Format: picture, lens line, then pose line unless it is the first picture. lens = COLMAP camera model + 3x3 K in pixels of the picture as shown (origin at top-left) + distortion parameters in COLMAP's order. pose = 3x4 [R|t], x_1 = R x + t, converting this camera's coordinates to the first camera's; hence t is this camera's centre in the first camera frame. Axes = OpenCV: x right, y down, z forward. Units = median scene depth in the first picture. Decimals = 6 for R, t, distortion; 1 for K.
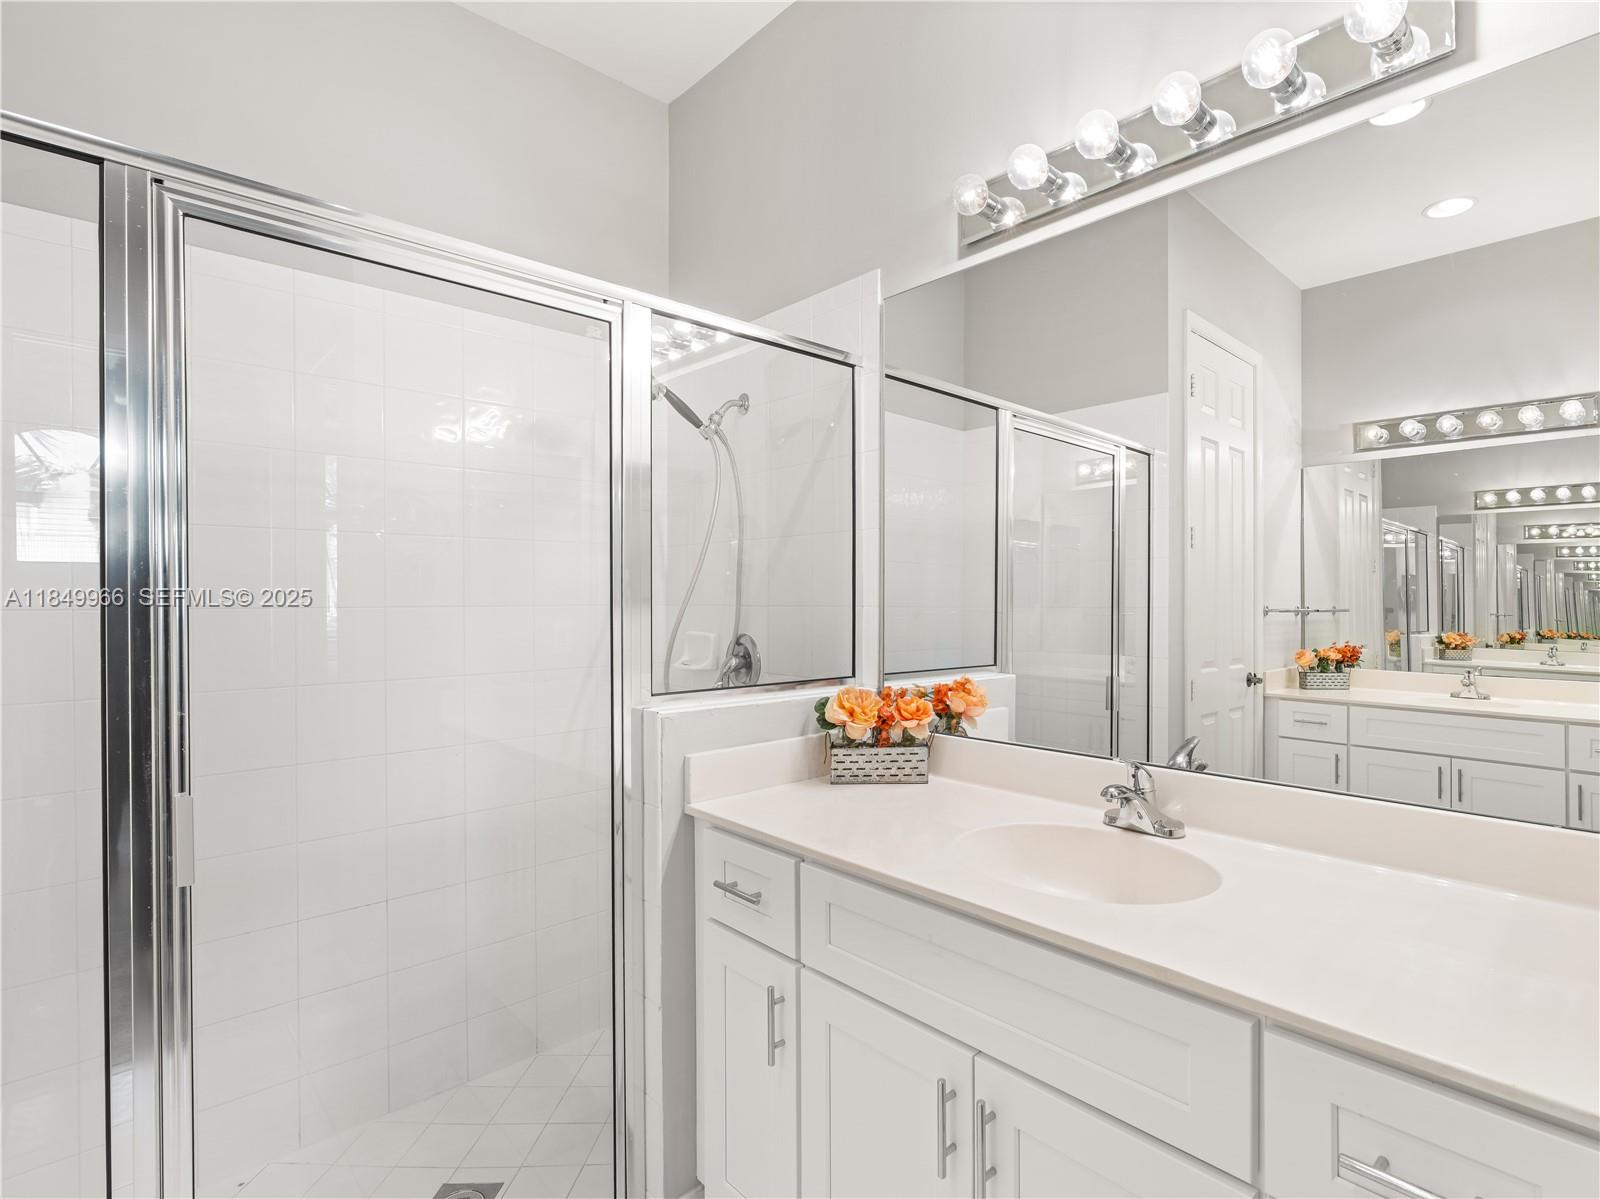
lens RADIAL K [[774.6, 0, 804.9], [0, 774.6, 605.2], [0, 0, 1]] dist [-0.002047, 0.000560]
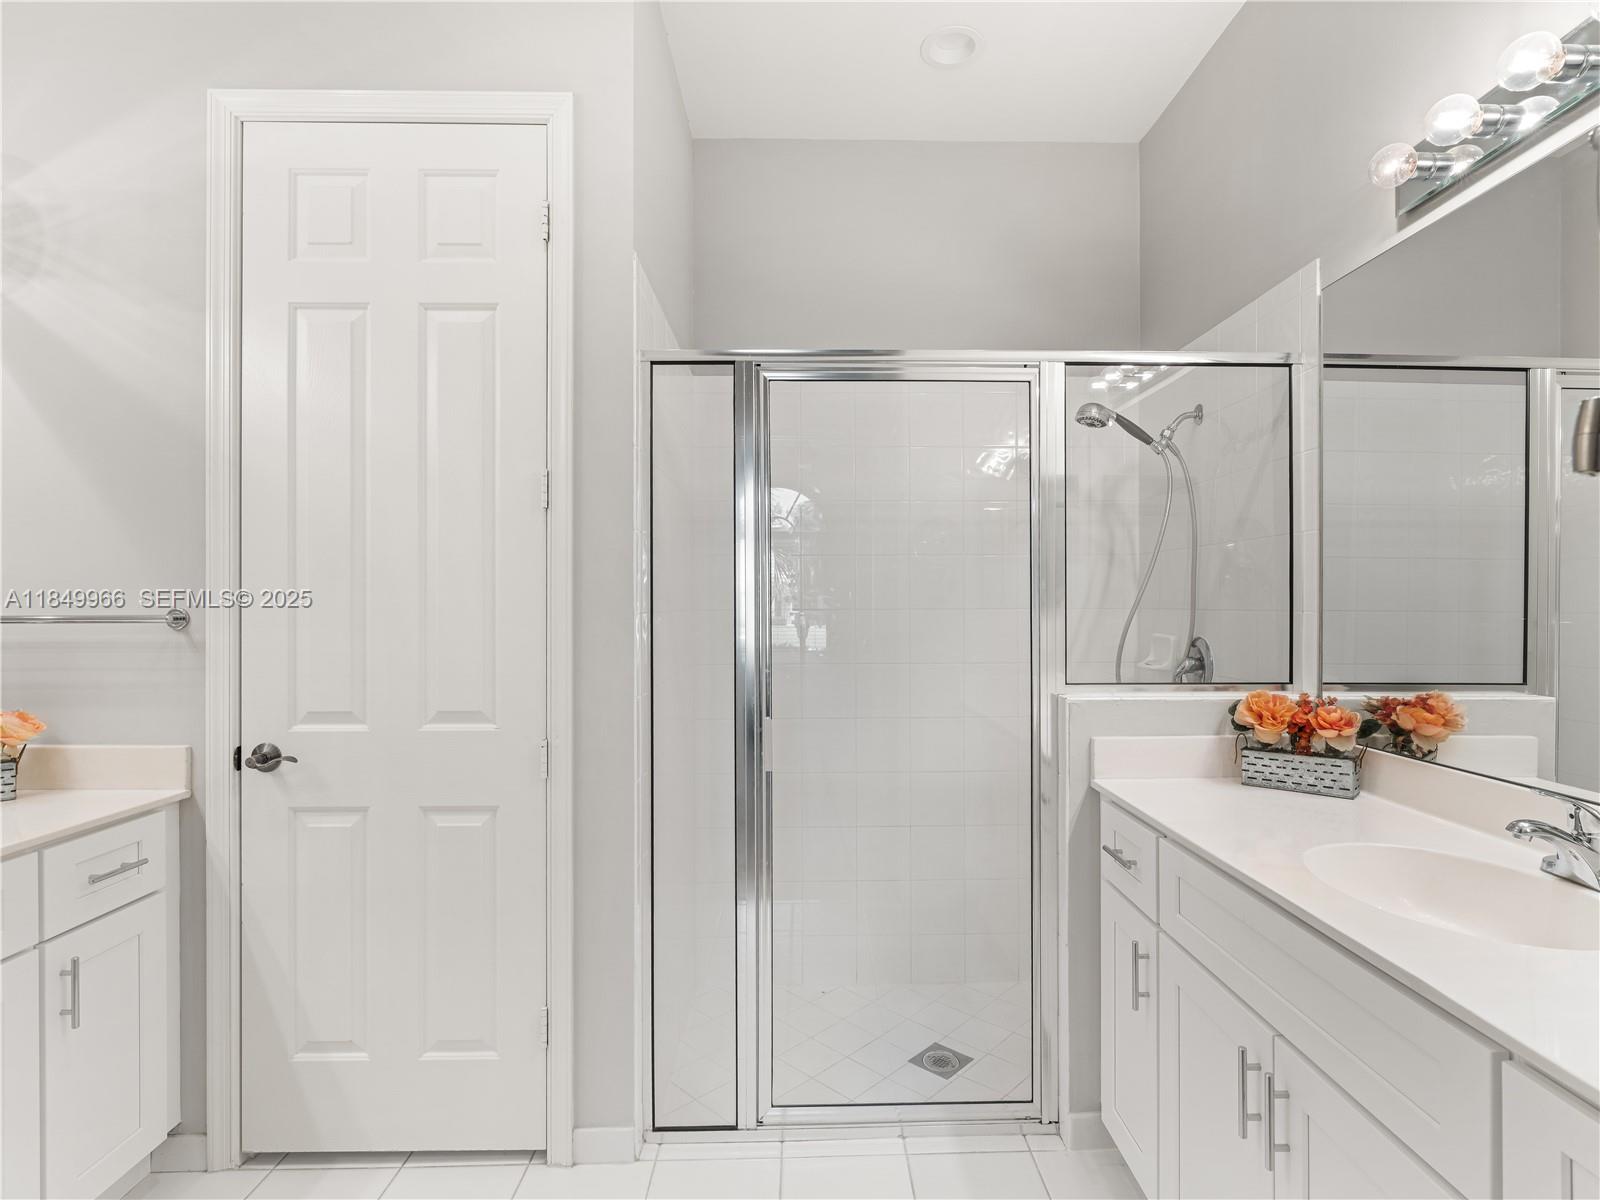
lens RADIAL K [[774.6, 0, 804.9], [0, 774.6, 605.7], [0, 0, 1]] dist [-0.002047, 0.000560]
pose [[0.727283, 0.001272, -0.686337, 0.318288], [-0.003153, 0.999994, -0.001487, -0.002082], [0.686331, 0.003245, 0.727282, -0.142585]]
